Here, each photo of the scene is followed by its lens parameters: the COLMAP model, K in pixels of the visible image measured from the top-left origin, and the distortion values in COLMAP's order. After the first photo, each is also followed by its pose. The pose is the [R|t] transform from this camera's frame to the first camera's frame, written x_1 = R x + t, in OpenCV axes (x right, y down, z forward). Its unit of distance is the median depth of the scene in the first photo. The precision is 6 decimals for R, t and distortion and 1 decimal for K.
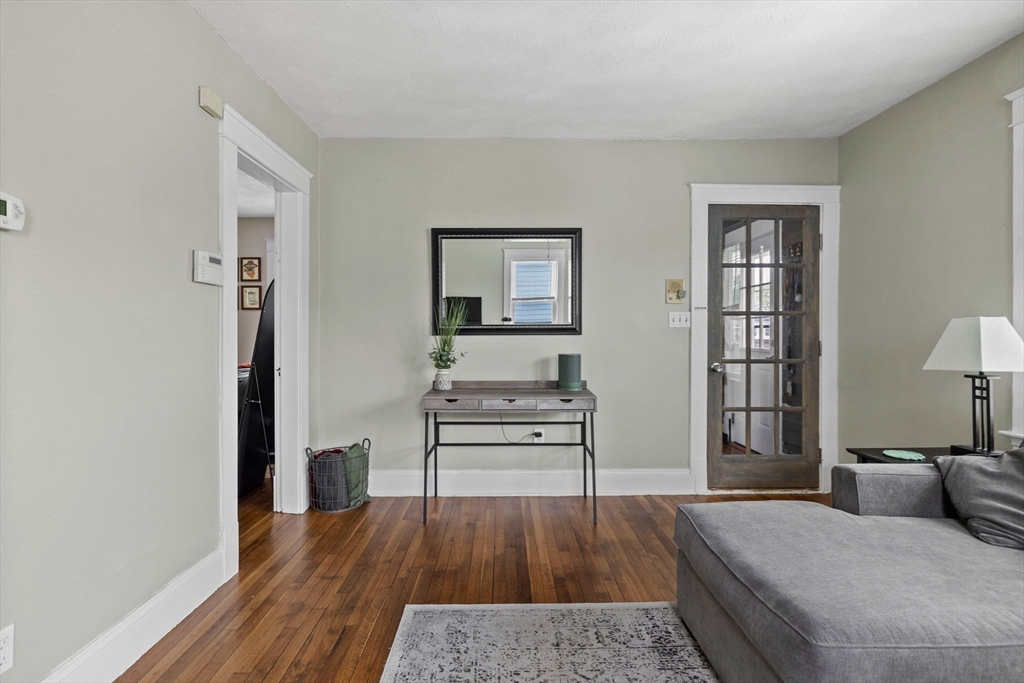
lens RADIAL K [[498.7, 0, 511.3], [0, 498.7, 336.2], [0, 0, 1]] dist [0.002832, 0.000618]
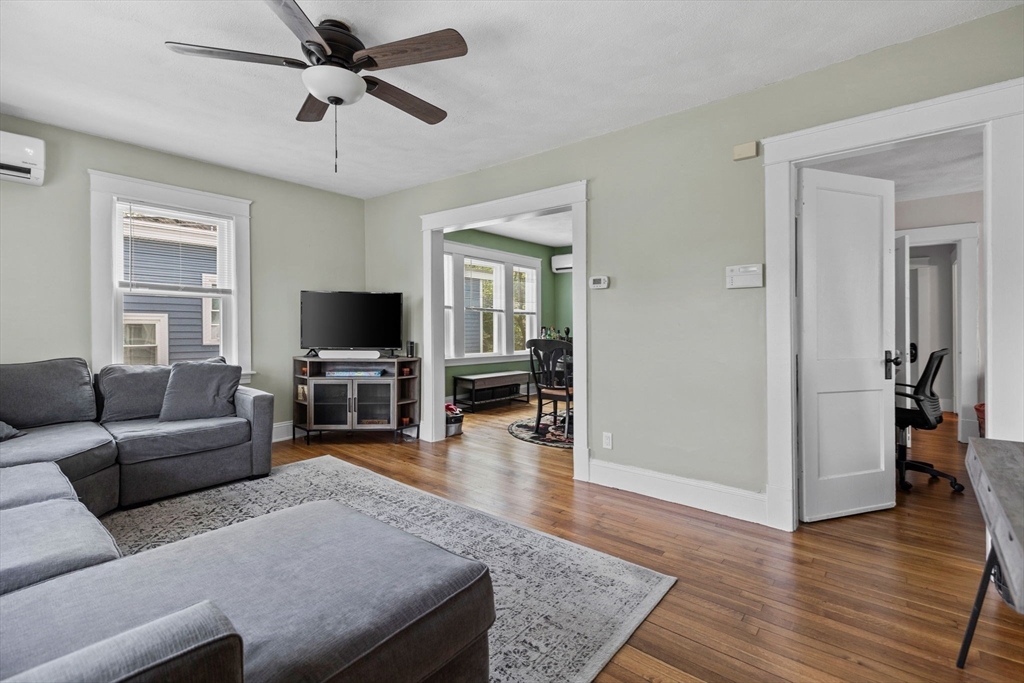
lens RADIAL K [[457.7, 0, 512.2], [0, 457.7, 328.8], [0, 0, 1]] dist [-0.000883, -0.000092]
pose [[-0.650124, -0.001207, -0.759827, 0.455310], [-0.003759, 0.999992, 0.001628, 0.004535], [0.759818, 0.003915, -0.650123, 0.819447]]
